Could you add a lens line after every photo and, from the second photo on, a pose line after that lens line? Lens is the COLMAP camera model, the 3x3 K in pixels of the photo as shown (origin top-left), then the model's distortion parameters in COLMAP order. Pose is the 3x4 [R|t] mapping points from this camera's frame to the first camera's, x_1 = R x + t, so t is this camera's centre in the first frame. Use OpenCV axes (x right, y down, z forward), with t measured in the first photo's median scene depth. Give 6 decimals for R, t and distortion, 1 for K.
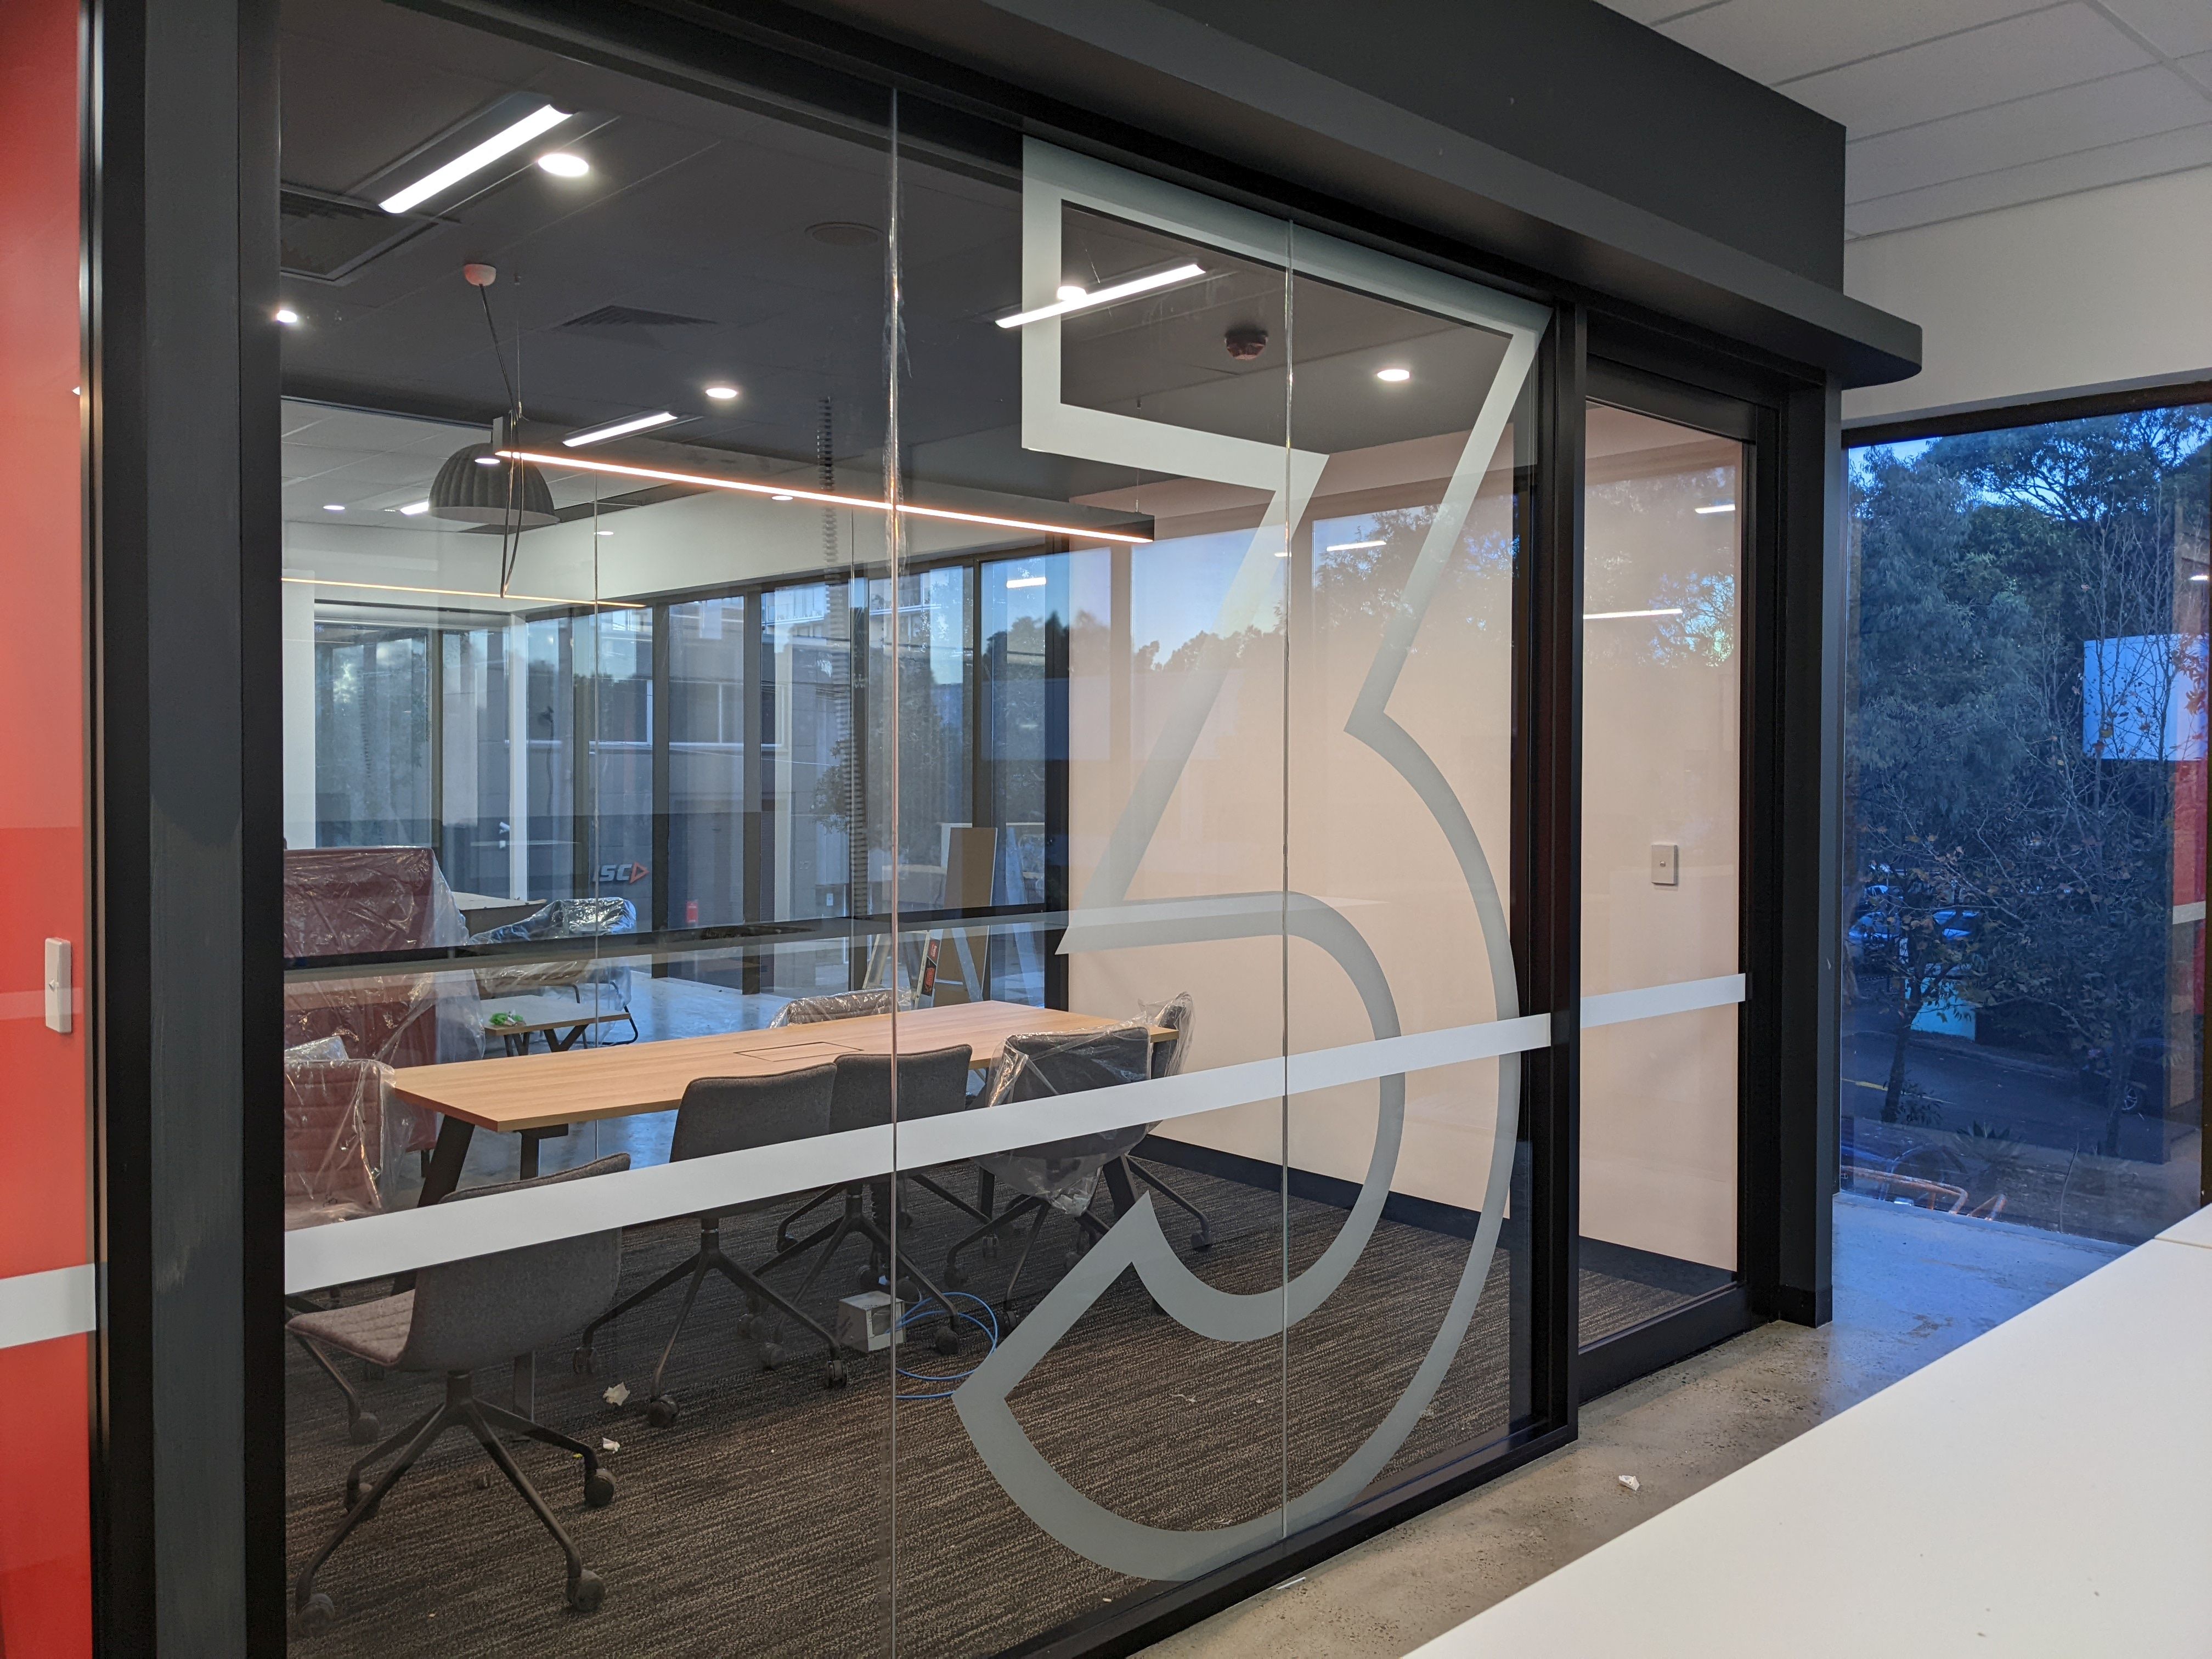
lens RADIAL K [[1729.5, 0, 1089.3], [0, 1729.5, 810.3], [0, 0, 1]] dist [0.026789, -0.001923]
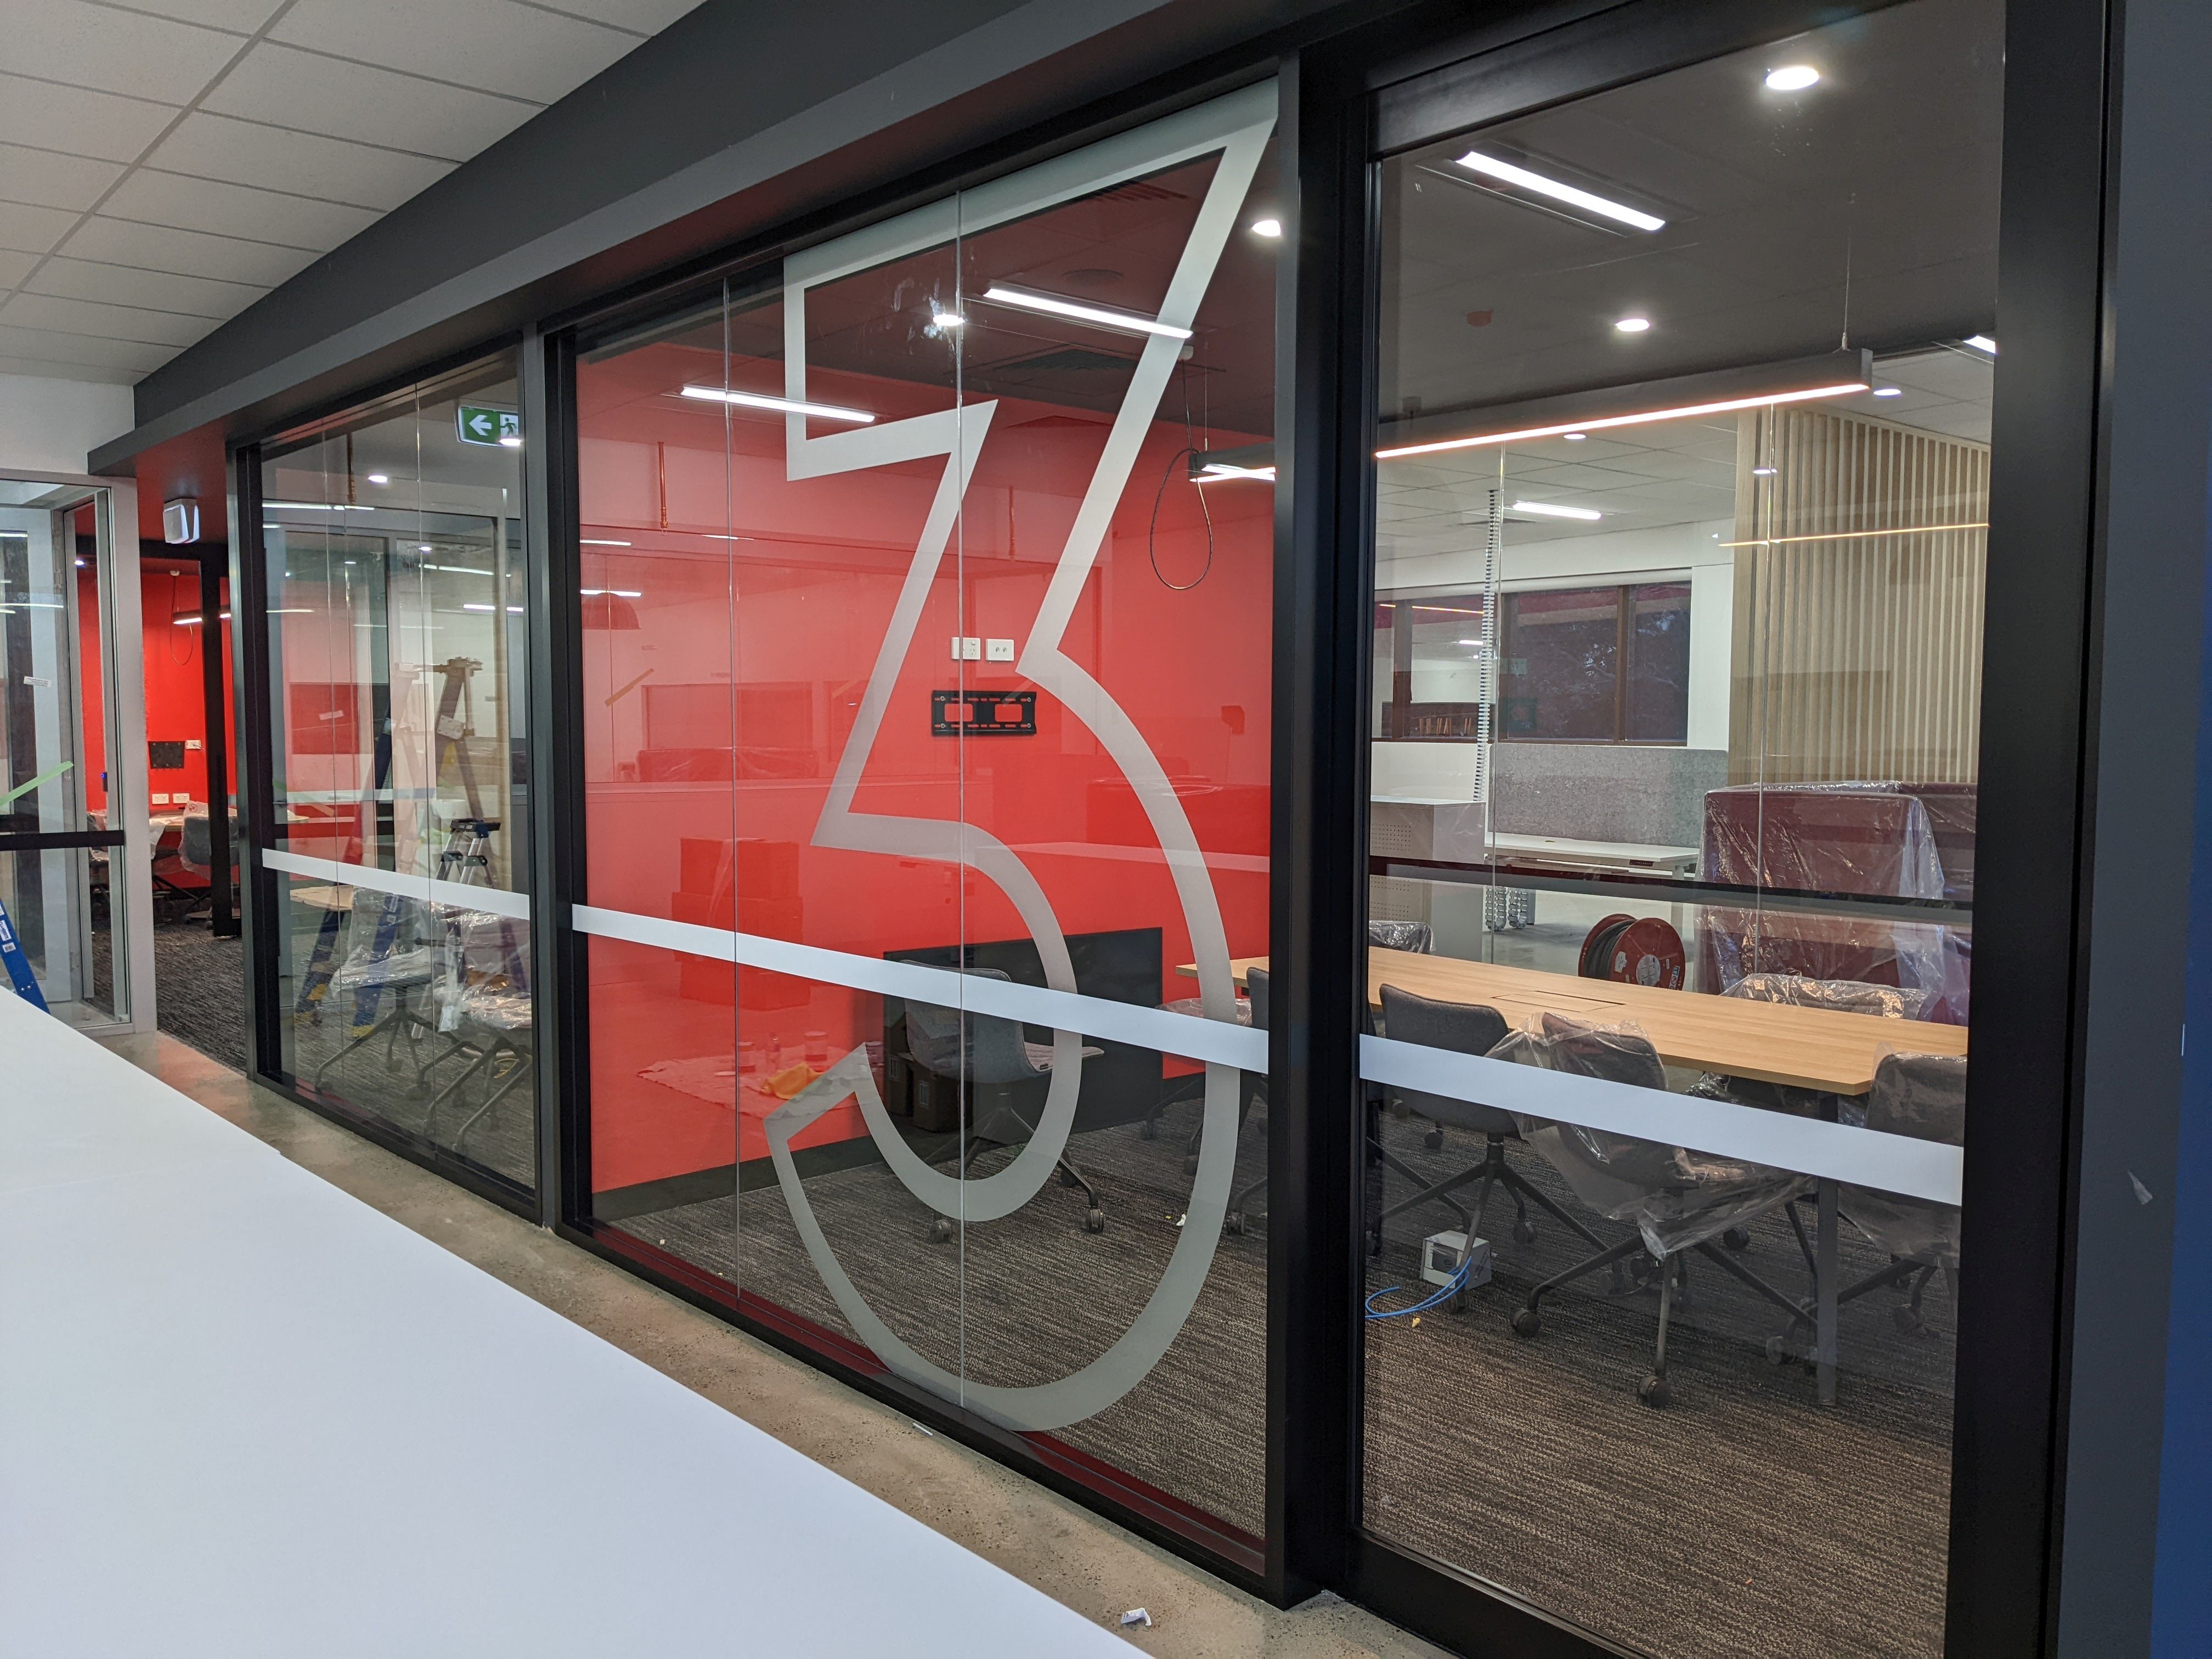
lens RADIAL K [[1729.5, 0, 1090.6], [0, 1729.5, 838.9], [0, 0, 1]] dist [0.026789, -0.001923]
pose [[-0.018942, 0.070473, -0.997334, 1.194703], [-0.025577, 0.997152, 0.070946, -0.021319], [0.999493, 0.026852, -0.017085, 1.101110]]
